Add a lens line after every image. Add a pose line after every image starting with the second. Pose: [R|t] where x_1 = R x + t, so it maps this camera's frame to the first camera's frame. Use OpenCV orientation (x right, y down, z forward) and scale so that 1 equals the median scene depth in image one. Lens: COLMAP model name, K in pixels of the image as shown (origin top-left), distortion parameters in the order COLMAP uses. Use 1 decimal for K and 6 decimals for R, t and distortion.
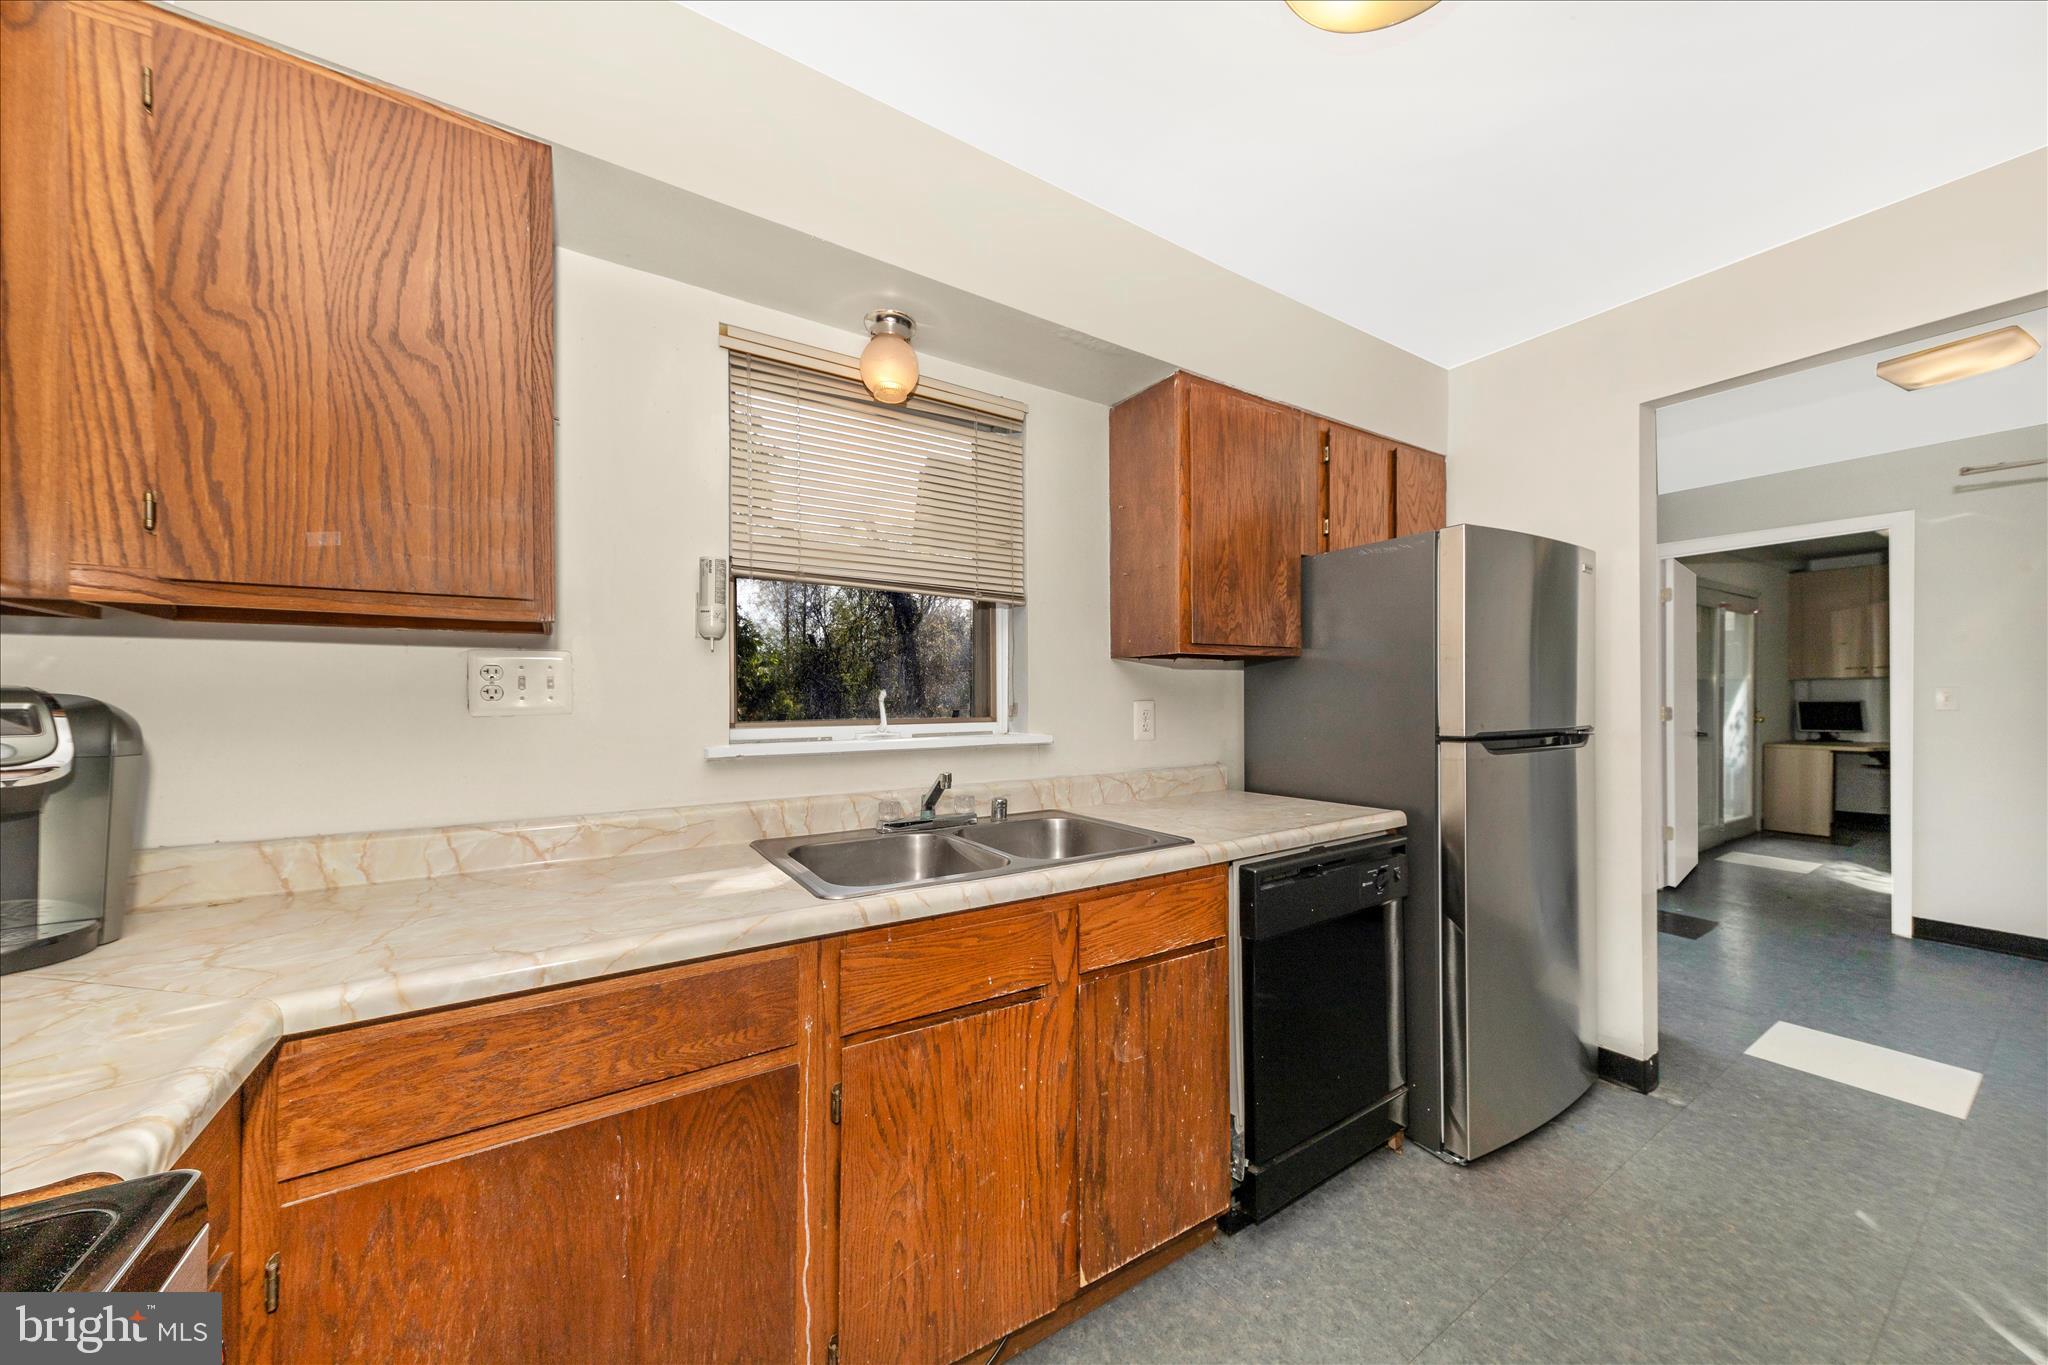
lens RADIAL K [[707.2, 0, 1023.5], [0, 707.2, 697.9], [0, 0, 1]] dist [0.008271, -0.001194]
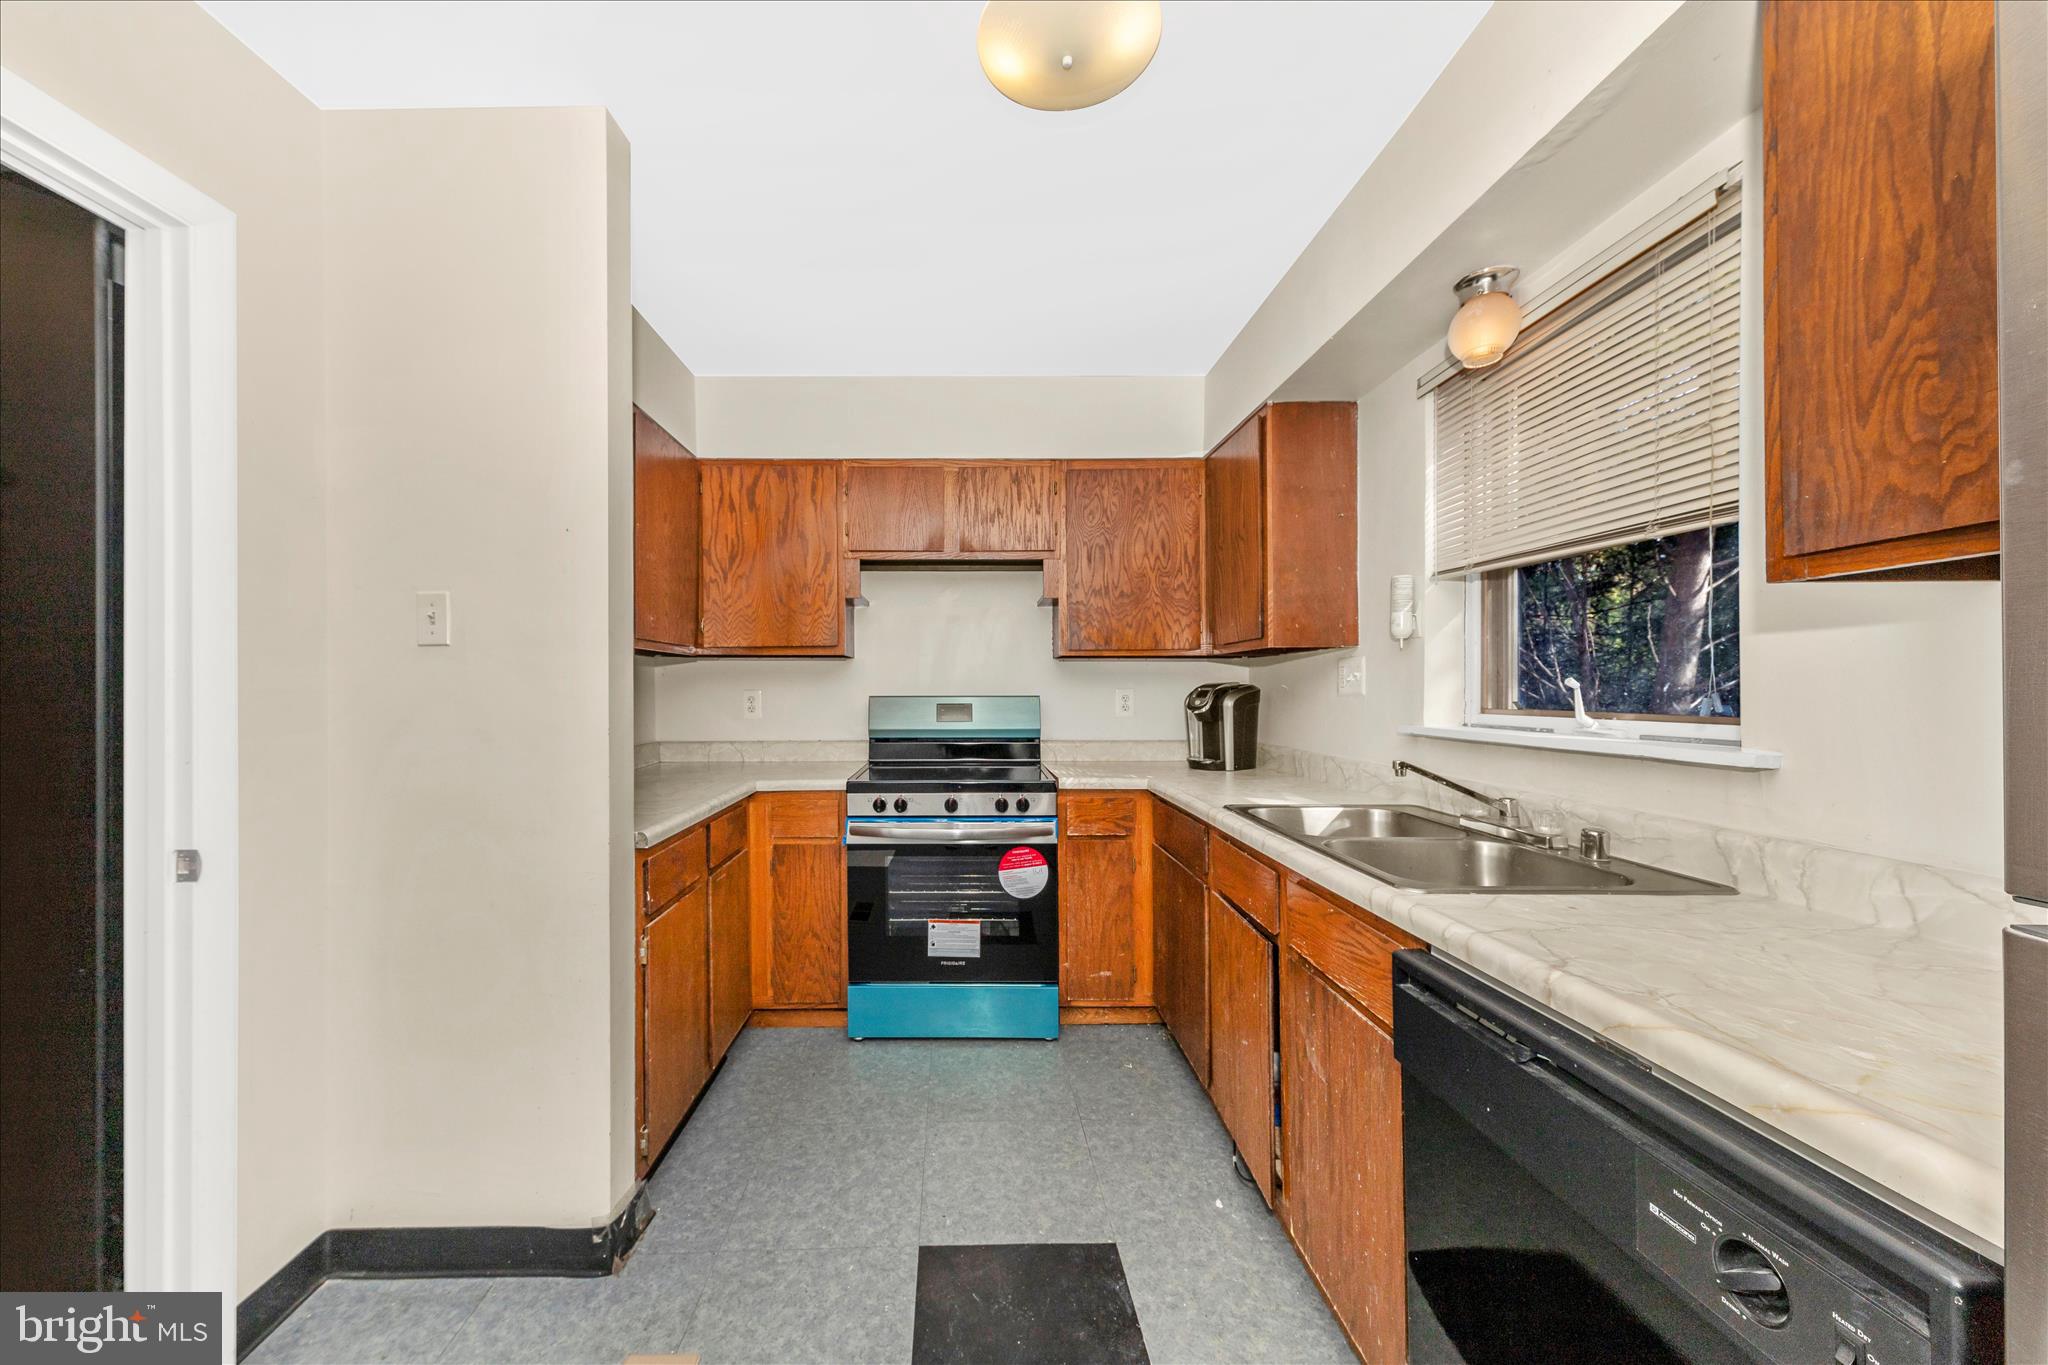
lens RADIAL K [[707.2, 0, 1024.9], [0, 707.2, 689.2], [0, 0, 1]] dist [0.008271, -0.001194]
pose [[-0.512979, 0.005076, -0.858386, 1.141916], [0.006549, 0.999977, 0.002000, -0.004574], [0.858376, -0.004596, -0.513000, 1.135415]]
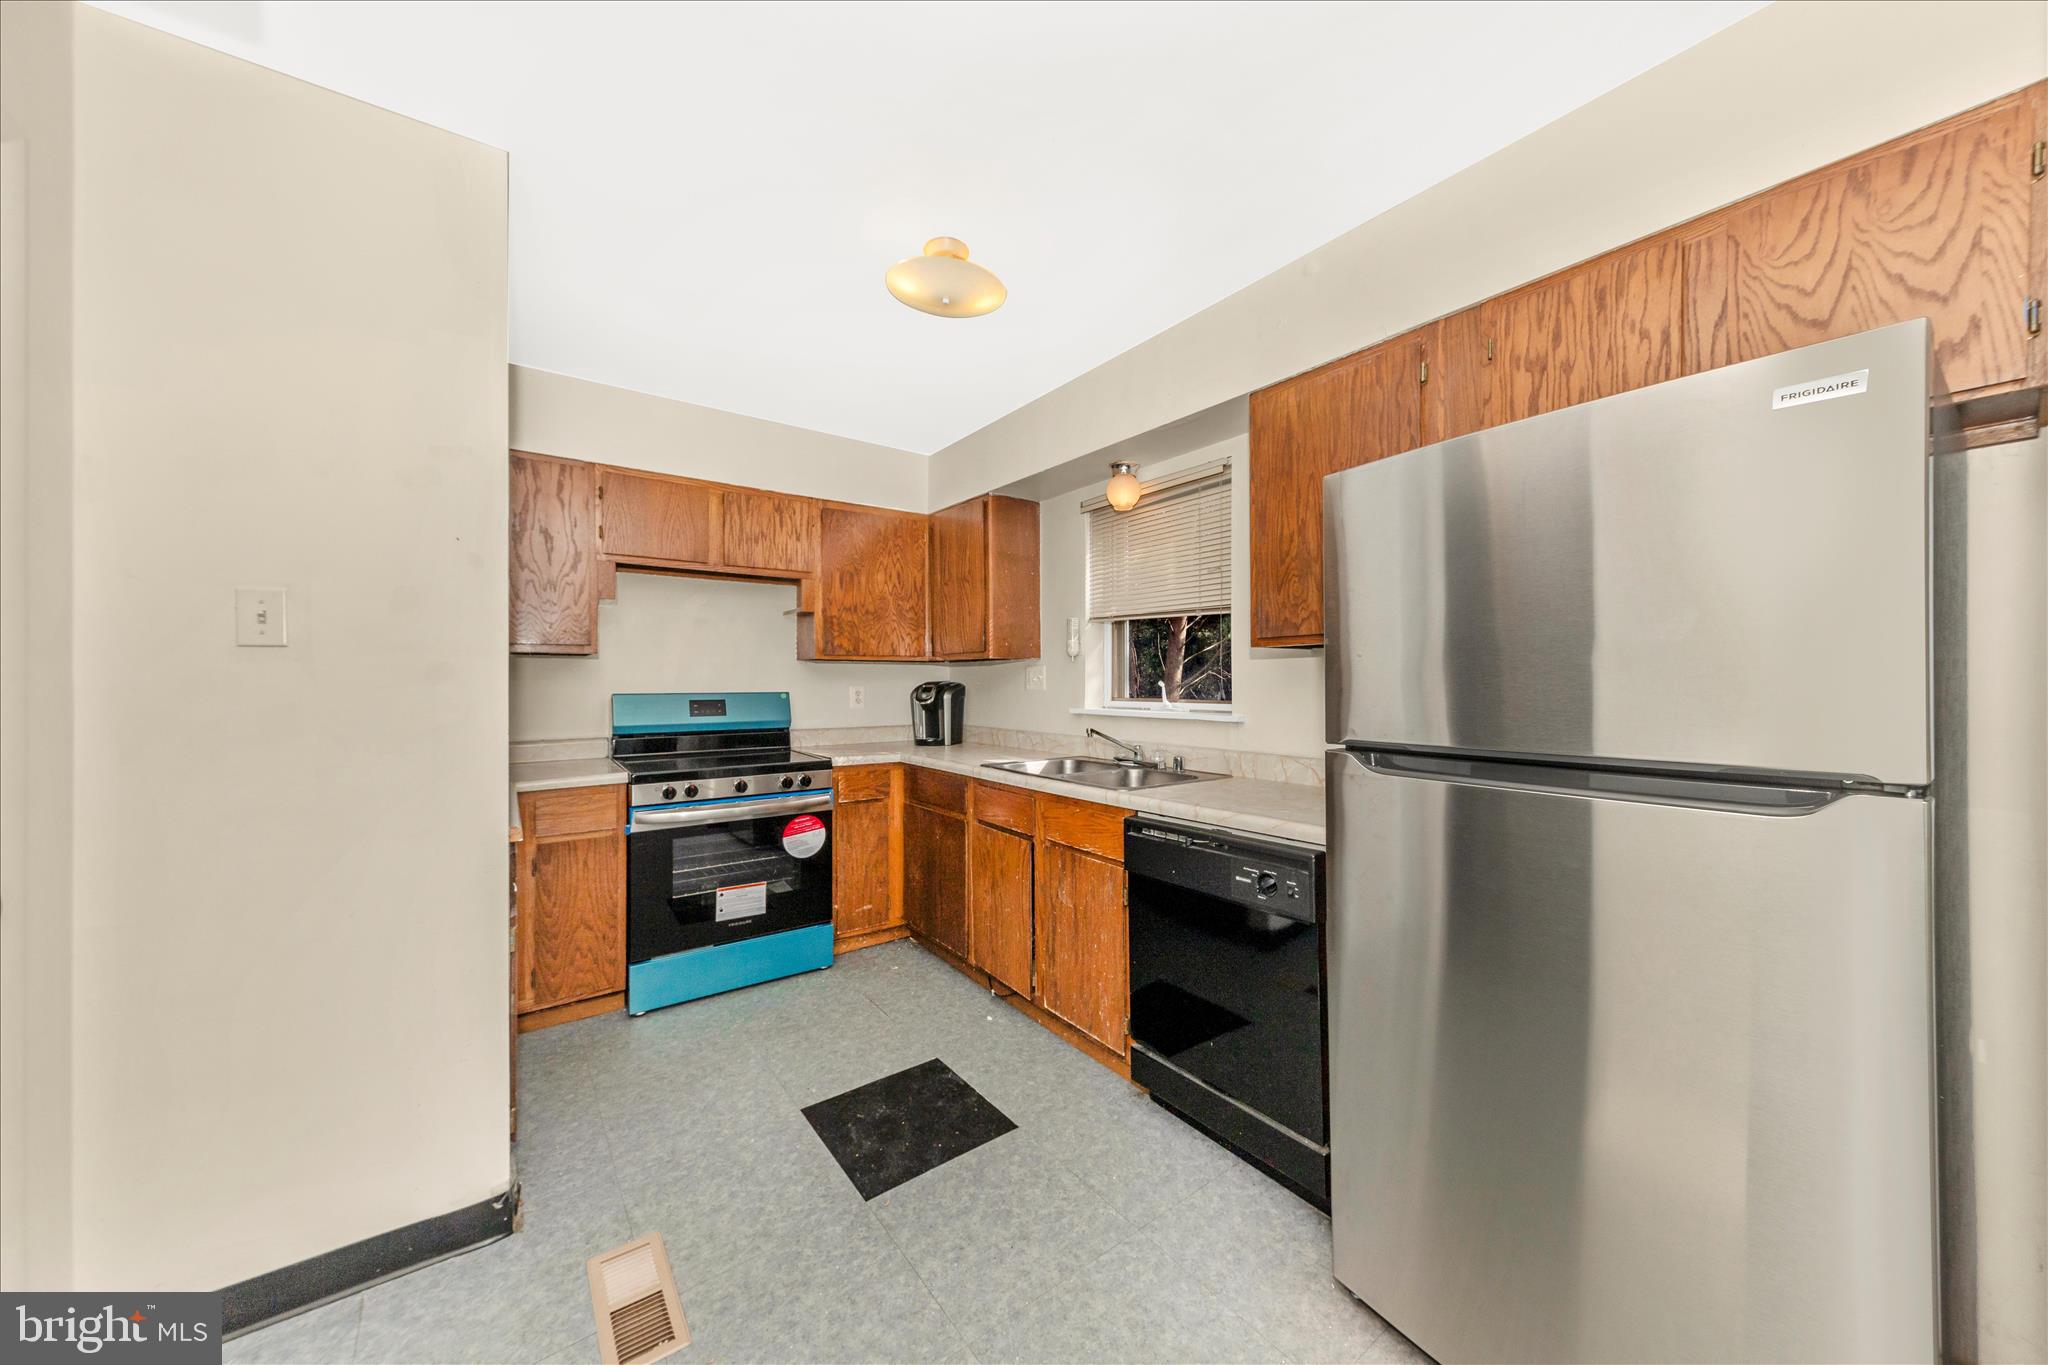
lens RADIAL K [[707.2, 0, 1017.9], [0, 707.2, 681.5], [0, 0, 1]] dist [0.008271, -0.001194]
pose [[0.059012, 0.005755, -0.998241, 1.789216], [0.005373, 0.999967, 0.006083, -0.027026], [0.998243, -0.005723, 0.058979, 0.775393]]
